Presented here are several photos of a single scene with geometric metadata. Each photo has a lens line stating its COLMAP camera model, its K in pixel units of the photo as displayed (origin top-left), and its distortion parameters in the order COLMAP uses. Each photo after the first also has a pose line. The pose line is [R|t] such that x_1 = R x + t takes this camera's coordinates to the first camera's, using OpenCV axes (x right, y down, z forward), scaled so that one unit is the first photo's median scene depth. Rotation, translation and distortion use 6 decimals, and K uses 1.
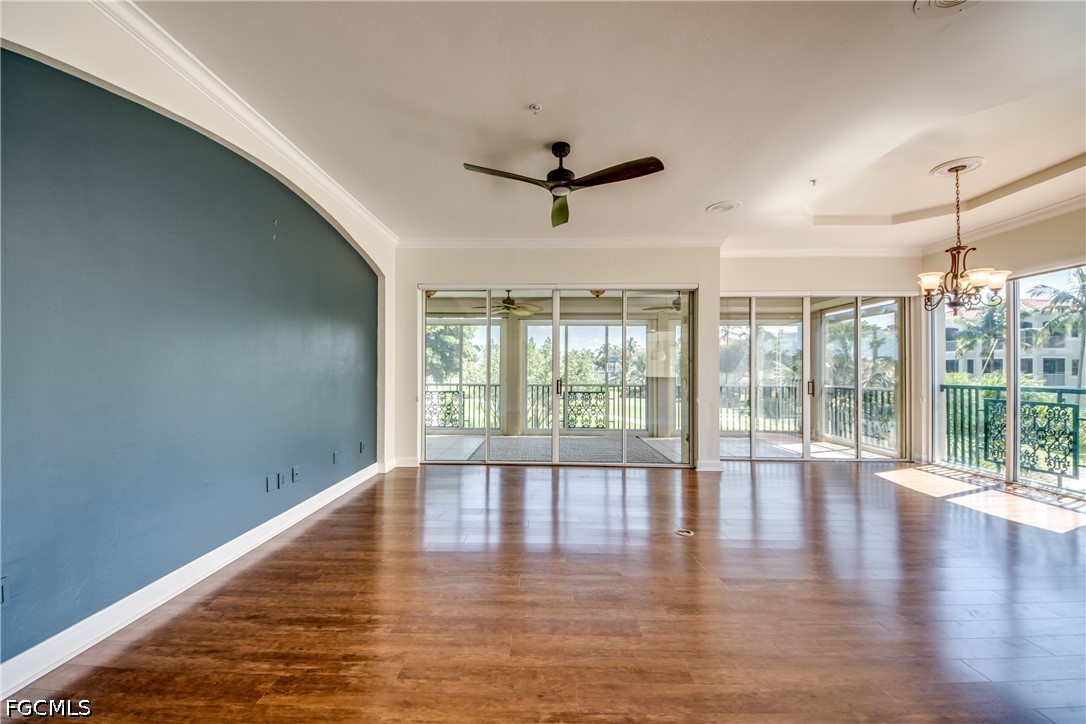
lens RADIAL K [[418.5, 0, 536.9], [0, 418.5, 368.5], [0, 0, 1]] dist [0.022114, -0.014323]
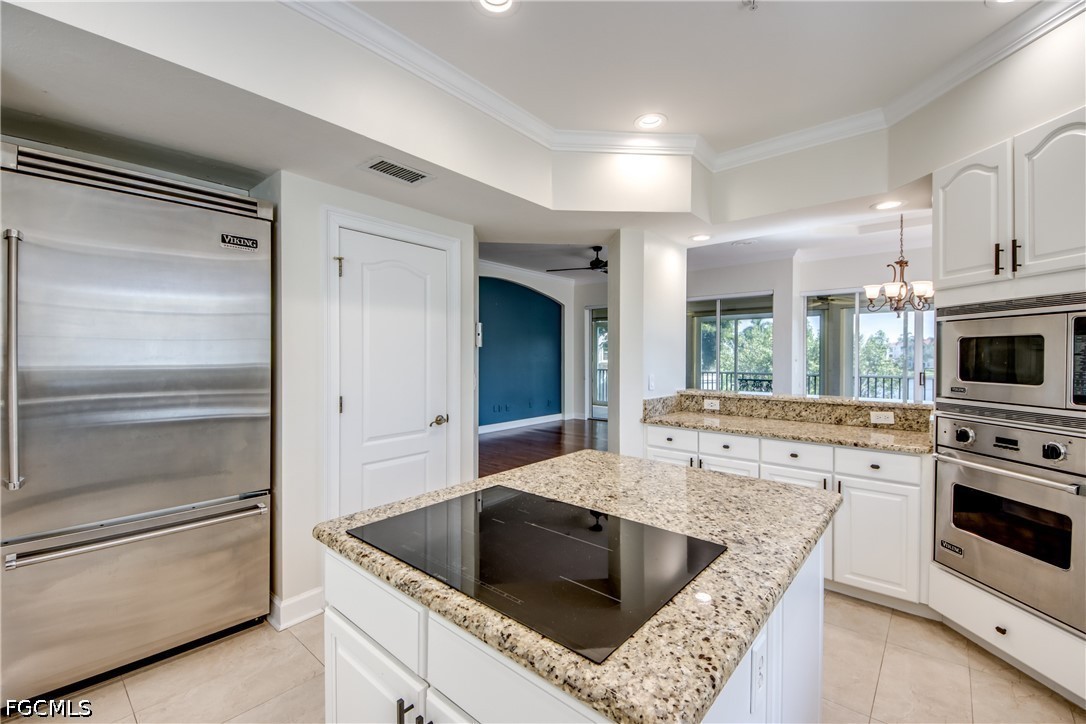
lens RADIAL K [[456.1, 0, 543.4], [0, 456.1, 356.7], [0, 0, 1]] dist [0.009265, -0.007556]
pose [[0.773077, -0.005288, -0.634291, 1.060680], [0.006316, 0.999980, -0.000639, -0.015600], [0.634281, -0.003512, 0.773095, -0.697457]]
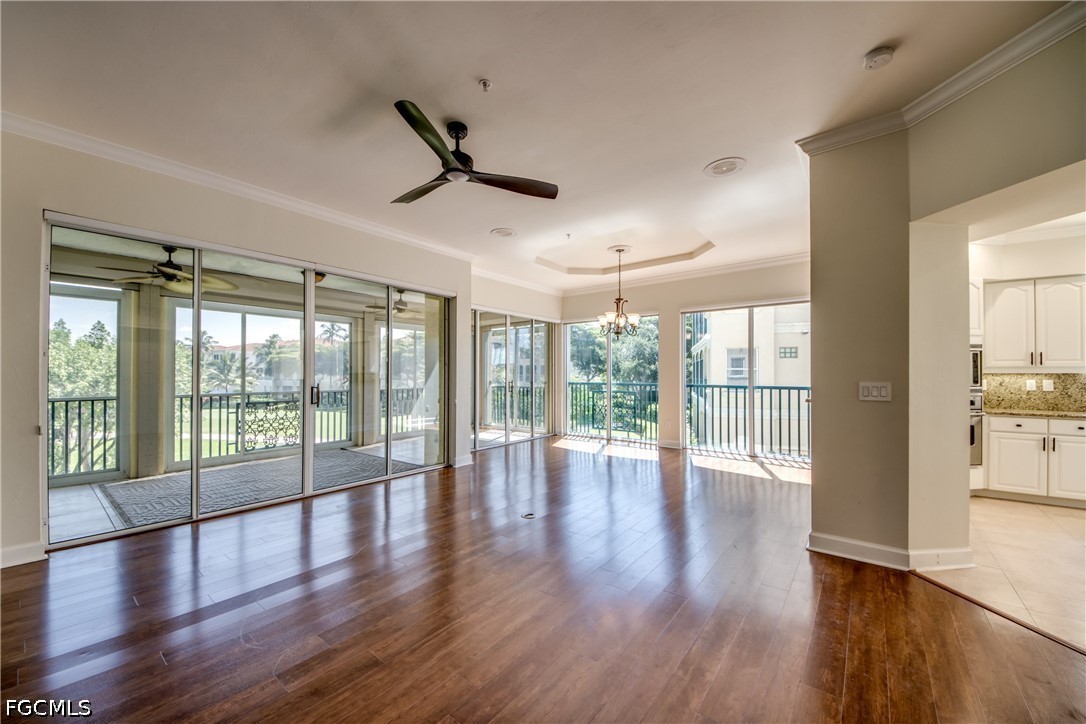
lens RADIAL K [[418.5, 0, 543.7], [0, 418.5, 374.4], [0, 0, 1]] dist [0.022114, -0.014323]
pose [[0.584423, -0.006327, 0.811424, -0.306634], [-0.000438, 0.999967, 0.008113, -0.002811], [-0.811449, -0.005097, 0.584401, 0.168625]]
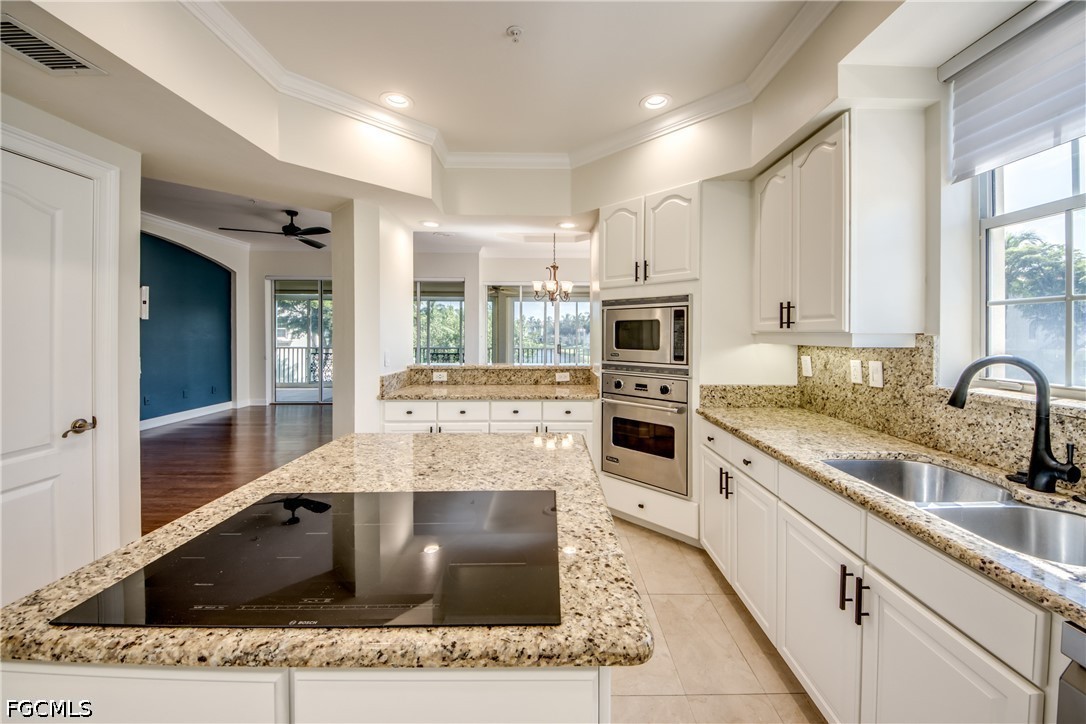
lens RADIAL K [[418.5, 0, 551.8], [0, 418.5, 335.9], [0, 0, 1]] dist [0.022114, -0.014323]
pose [[0.999326, -0.005497, 0.036301, 0.960830], [0.005212, 0.999955, 0.007941, -0.014449], [-0.036343, -0.007747, 0.999309, -0.715494]]
